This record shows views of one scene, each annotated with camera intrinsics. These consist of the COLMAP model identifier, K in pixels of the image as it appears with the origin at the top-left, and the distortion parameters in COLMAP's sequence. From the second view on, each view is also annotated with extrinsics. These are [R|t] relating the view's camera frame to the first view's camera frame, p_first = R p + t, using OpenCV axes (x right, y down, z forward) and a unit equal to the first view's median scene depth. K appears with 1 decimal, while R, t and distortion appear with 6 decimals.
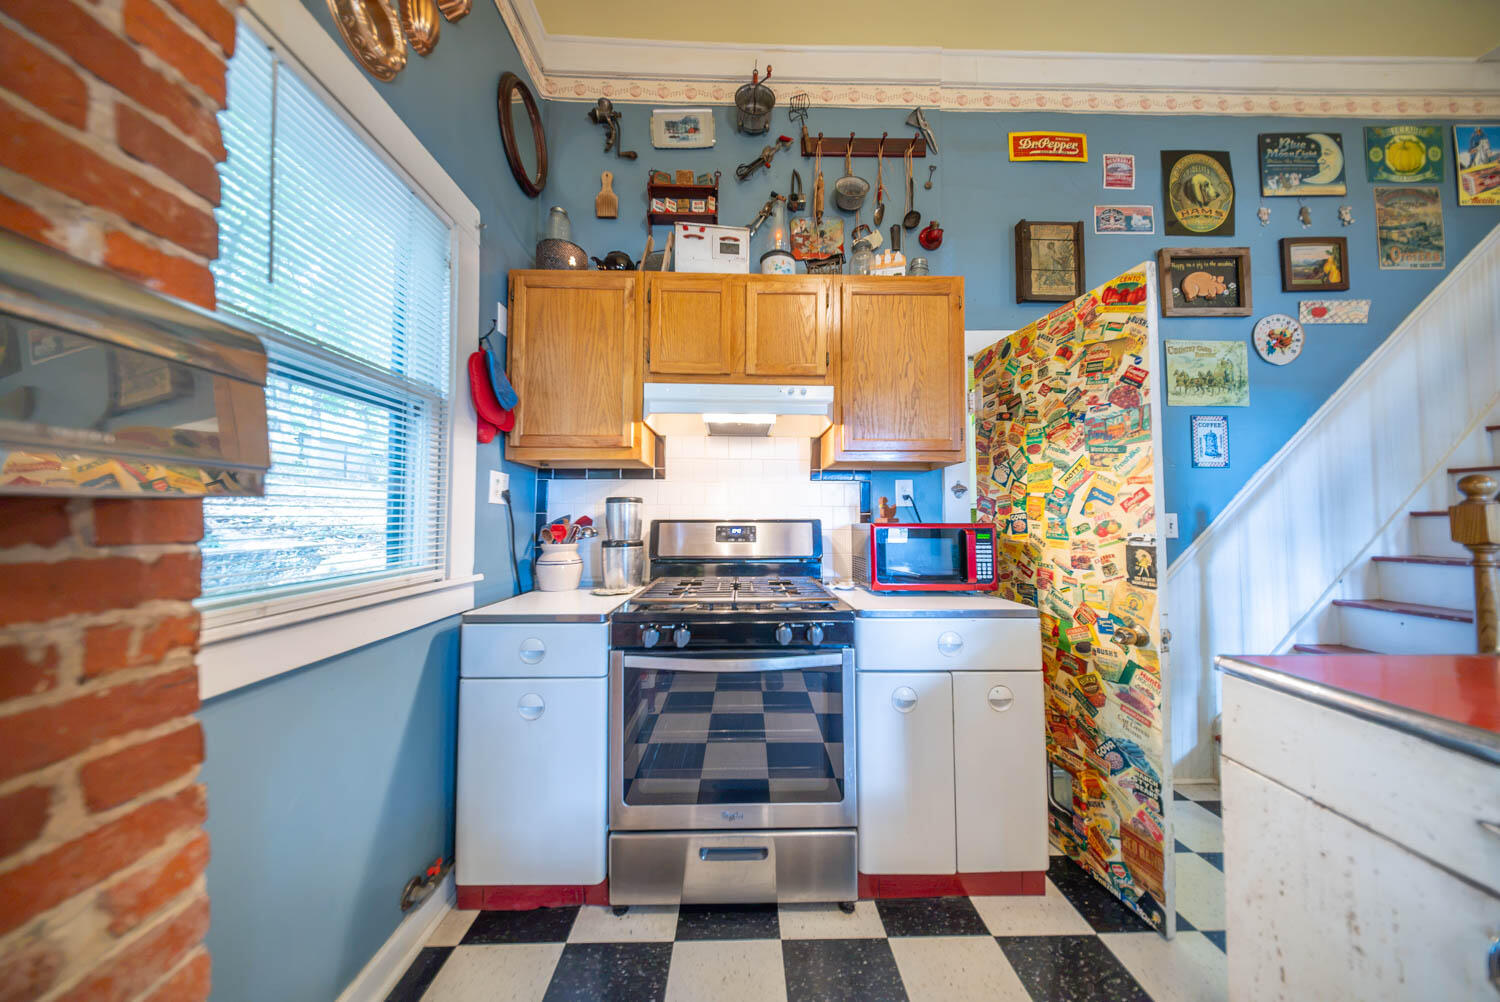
lens RADIAL K [[441.9, 0, 746.5], [0, 441.9, 496.9], [0, 0, 1]] dist [0.002535, -0.001499]
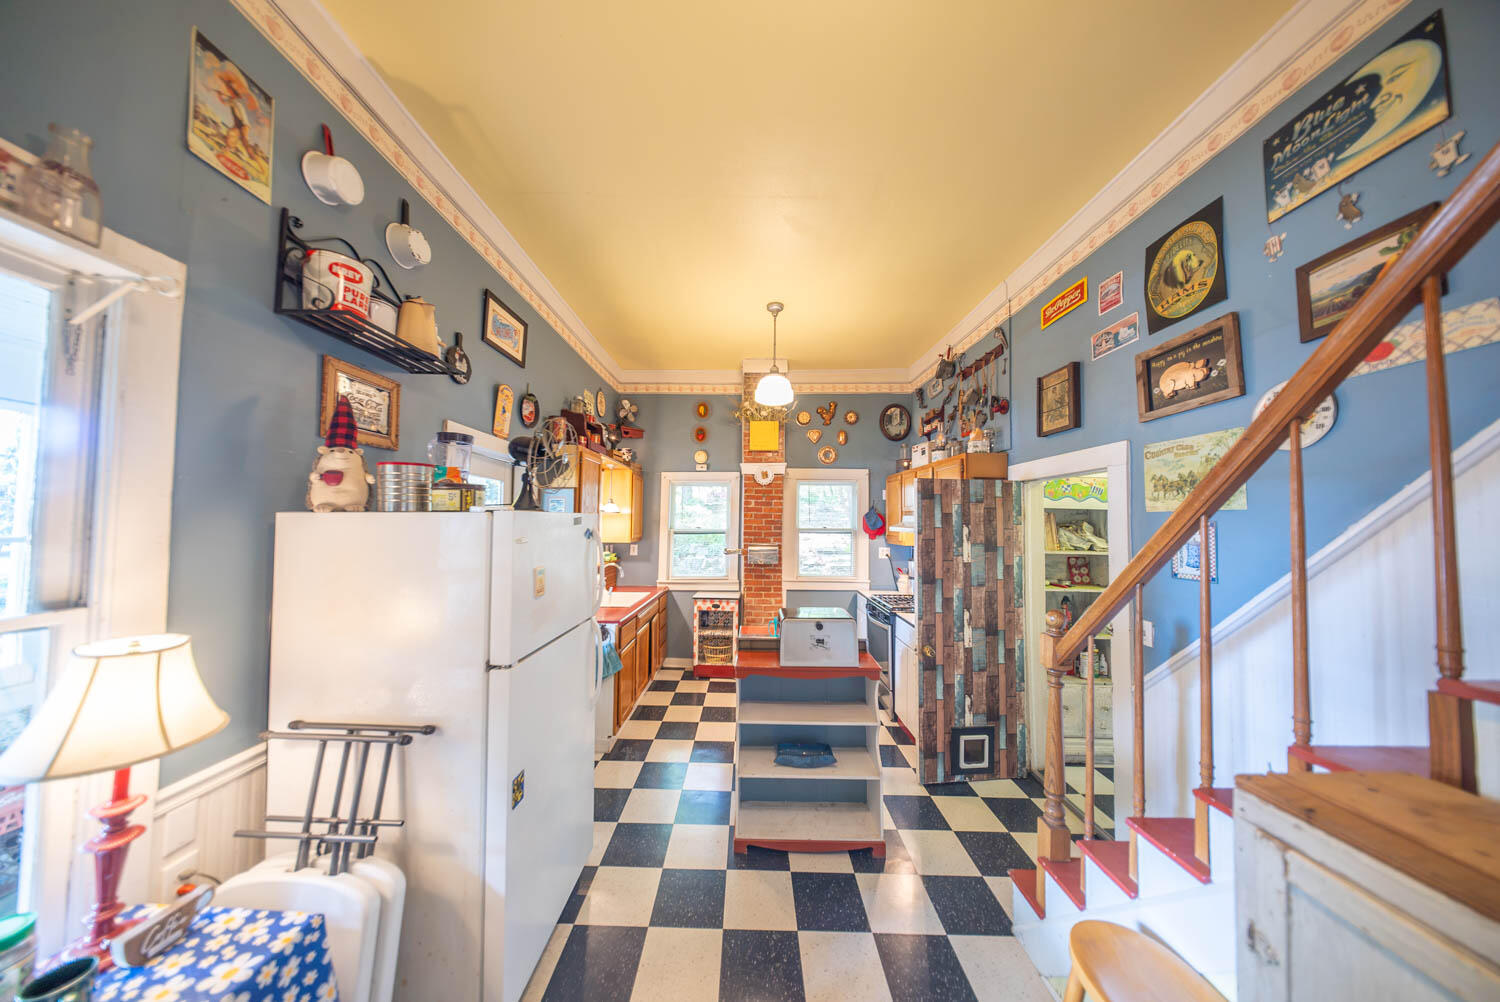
lens RADIAL K [[441.9, 0, 749.0], [0, 441.9, 500.6], [0, 0, 1]] dist [0.002535, -0.001499]
pose [[-0.014071, -0.048518, -0.998723, 1.916641], [0.030367, 0.998341, -0.048928, -0.205813], [0.999440, -0.031017, -0.012575, 0.117206]]
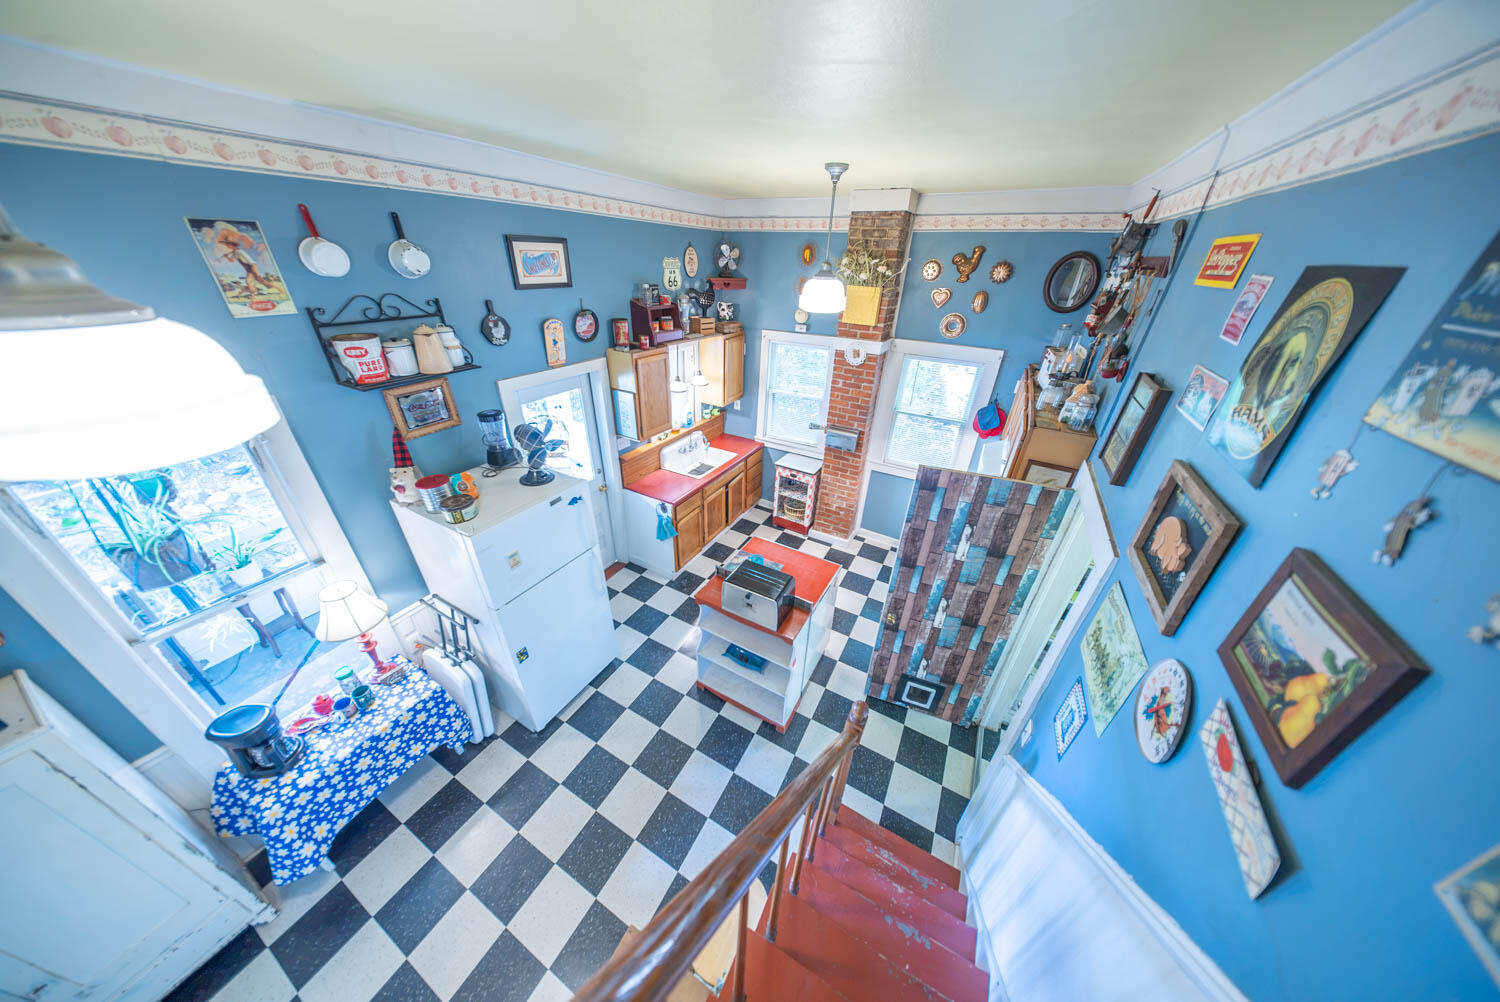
lens RADIAL K [[441.9, 0, 744.5], [0, 441.9, 504.6], [0, 0, 1]] dist [0.002535, -0.001499]
pose [[-0.493181, 0.417784, -0.763039, 1.707370], [0.004209, 0.878266, 0.478154, -0.795977], [0.869916, 0.232605, -0.434903, 0.751125]]
